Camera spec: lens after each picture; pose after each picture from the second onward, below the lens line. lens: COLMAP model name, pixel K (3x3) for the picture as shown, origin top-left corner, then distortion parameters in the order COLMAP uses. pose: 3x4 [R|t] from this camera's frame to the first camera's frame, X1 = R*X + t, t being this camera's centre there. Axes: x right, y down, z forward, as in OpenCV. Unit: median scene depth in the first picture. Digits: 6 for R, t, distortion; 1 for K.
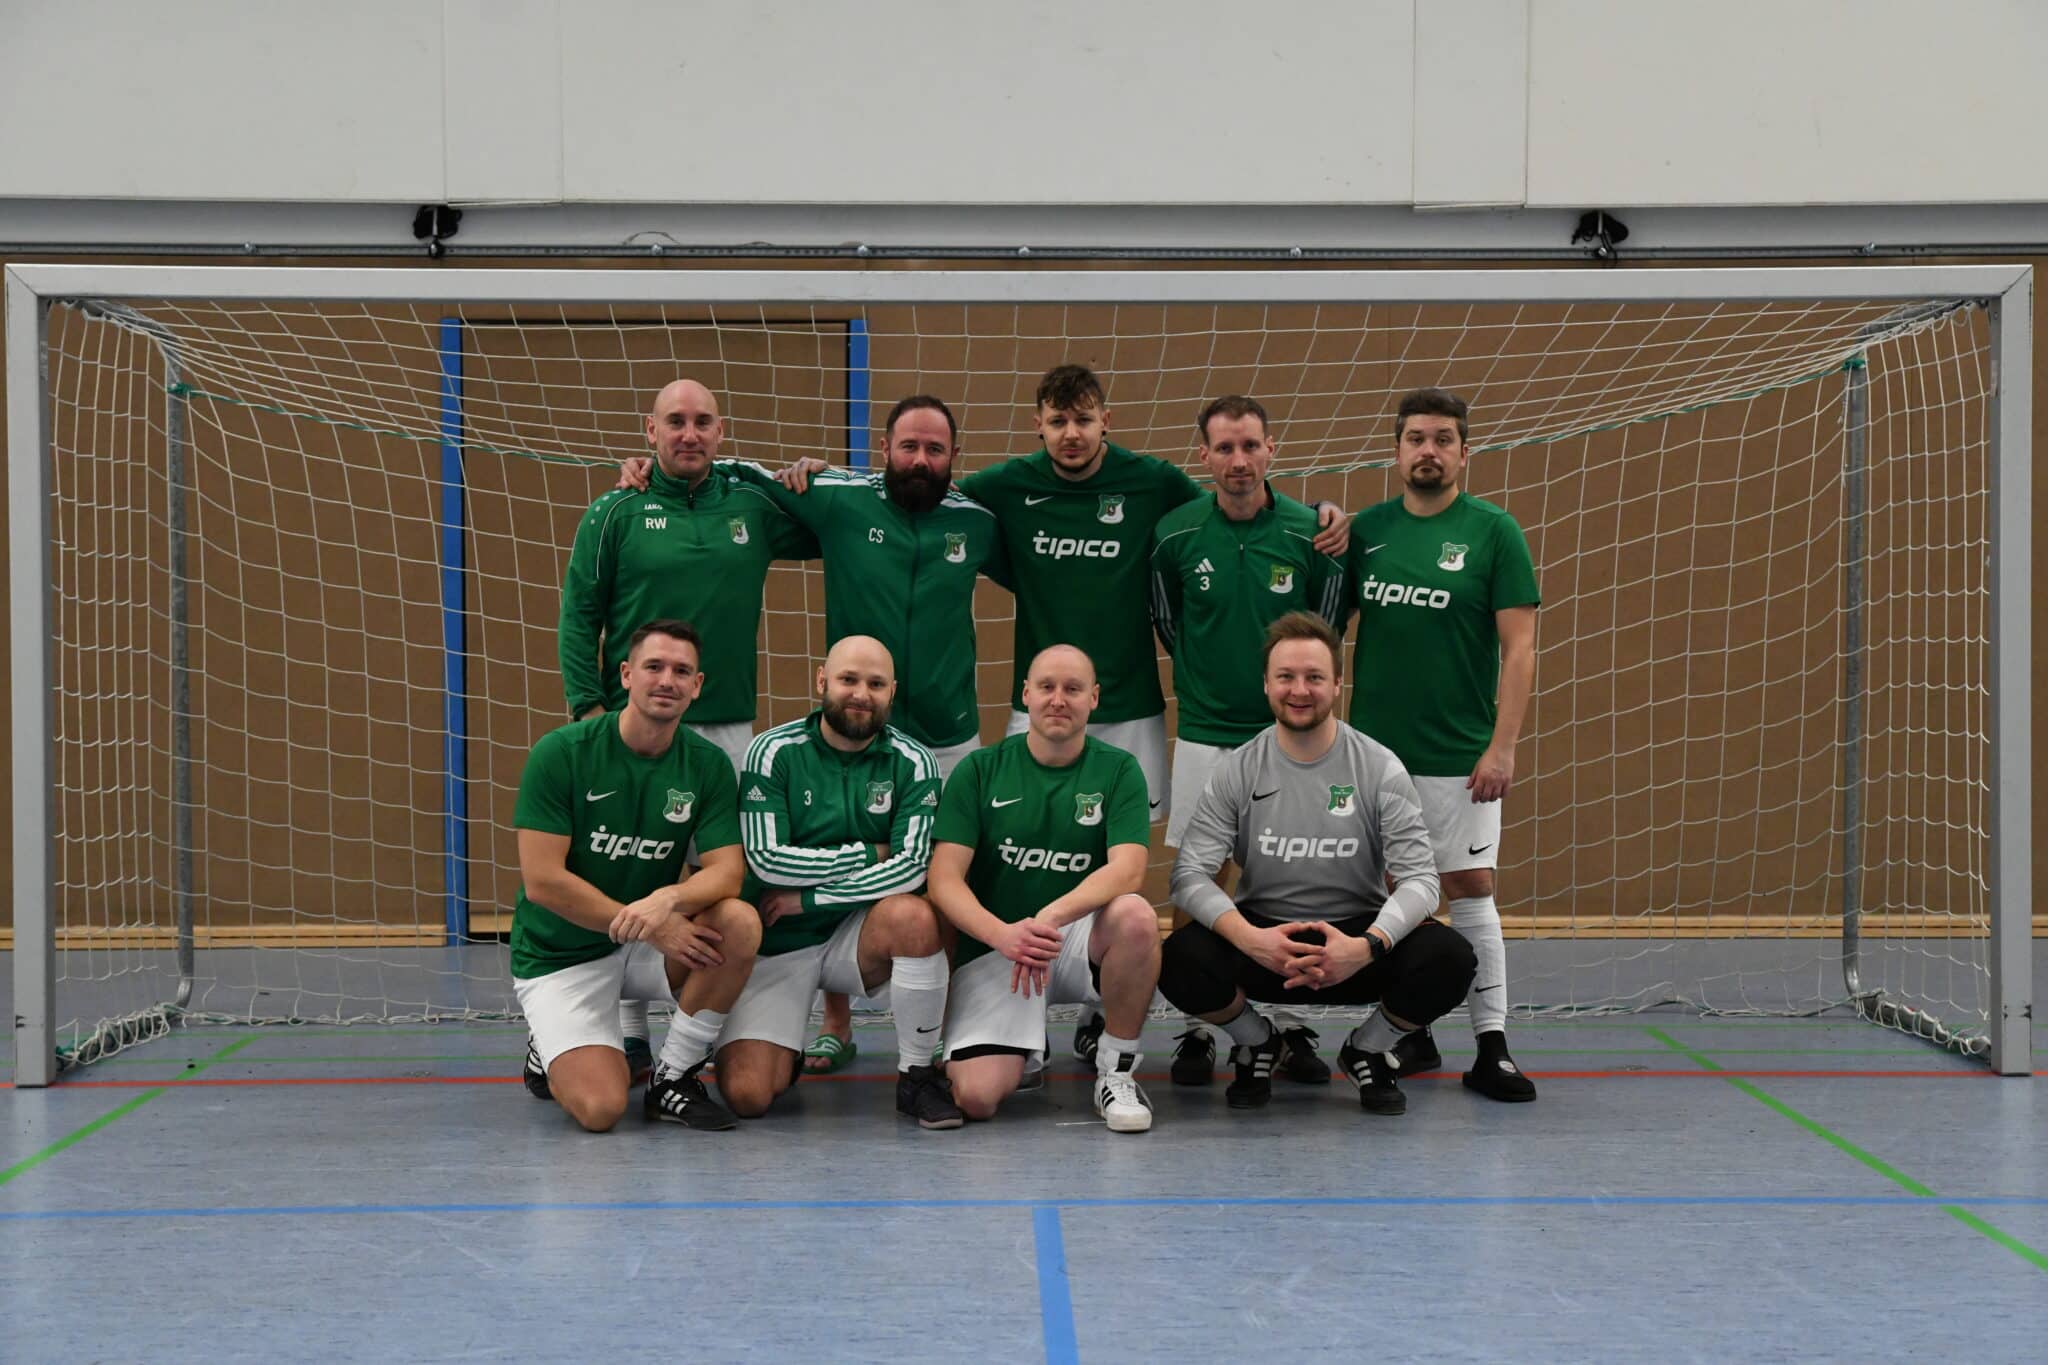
lens RADIAL K [[2571.8, 0, 1034.1], [0, 2571.8, 684.6], [0, 0, 1]] dist [0.036352, 0.054997]
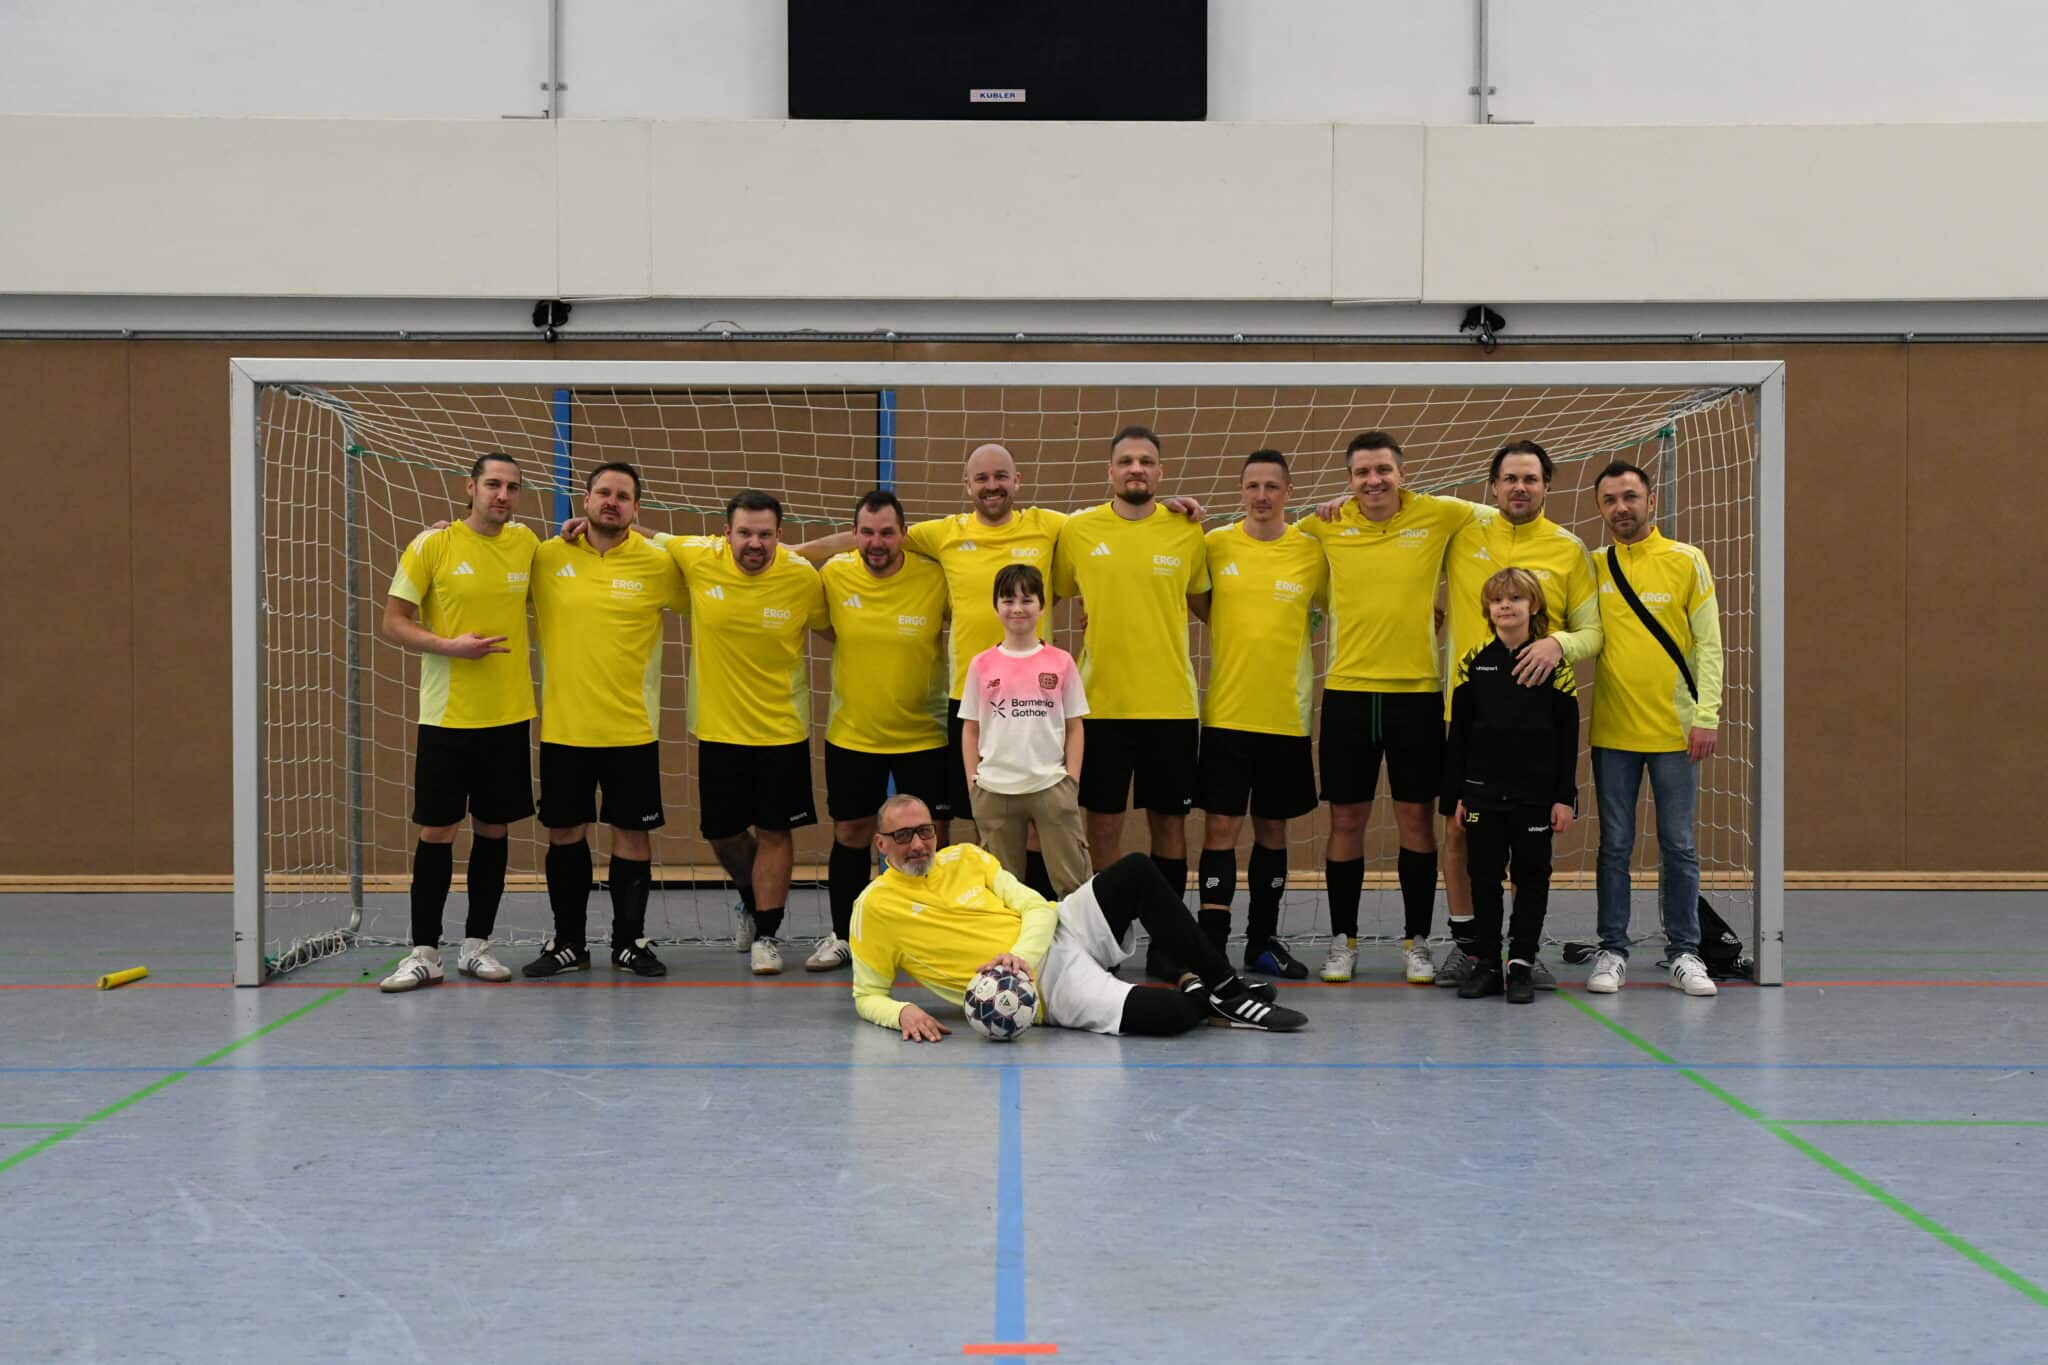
lens RADIAL K [[2176.4, 0, 1024.0], [0, 2176.4, 682.5], [0, 0, 1]] dist [0.002036, -0.004667]
pose [[0.999948, 0.003176, -0.009662, 0.014496], [-0.003199, 0.999992, -0.002398, 0.002988], [0.009654, 0.002429, 0.999950, -0.089614]]
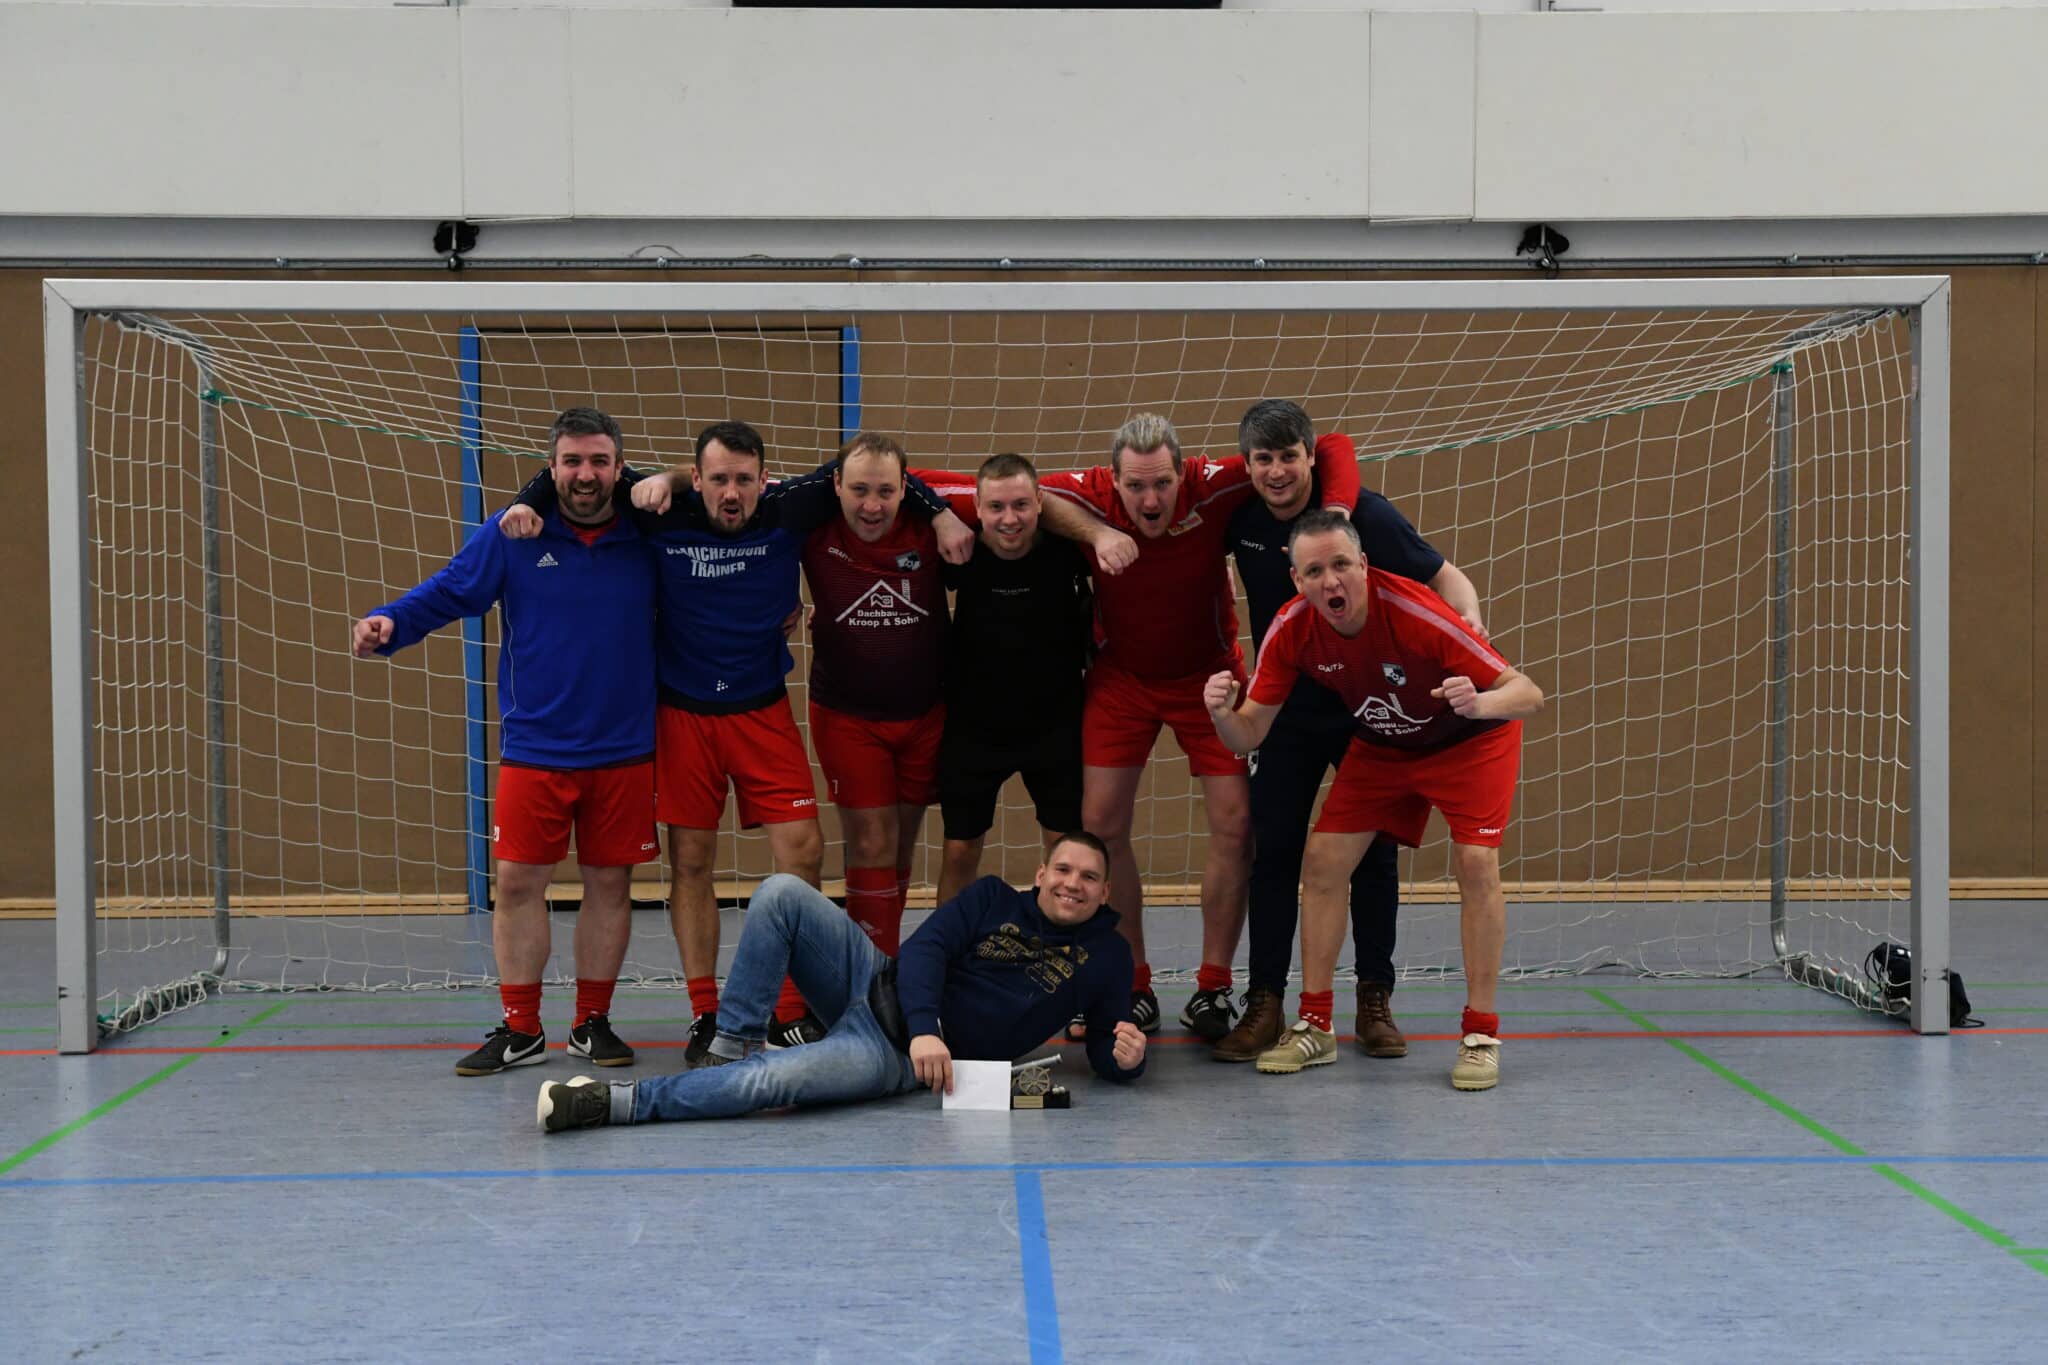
lens RADIAL K [[2376.5, 0, 1034.7], [0, 2376.5, 687.1], [0, 0, 1]] dist [0.010554, 0.055793]
pose [[0.999969, -0.003426, 0.007118, 0.000820], [0.003352, 0.999941, 0.010374, -0.003850], [-0.007153, -0.010350, 0.999921, 0.018562]]
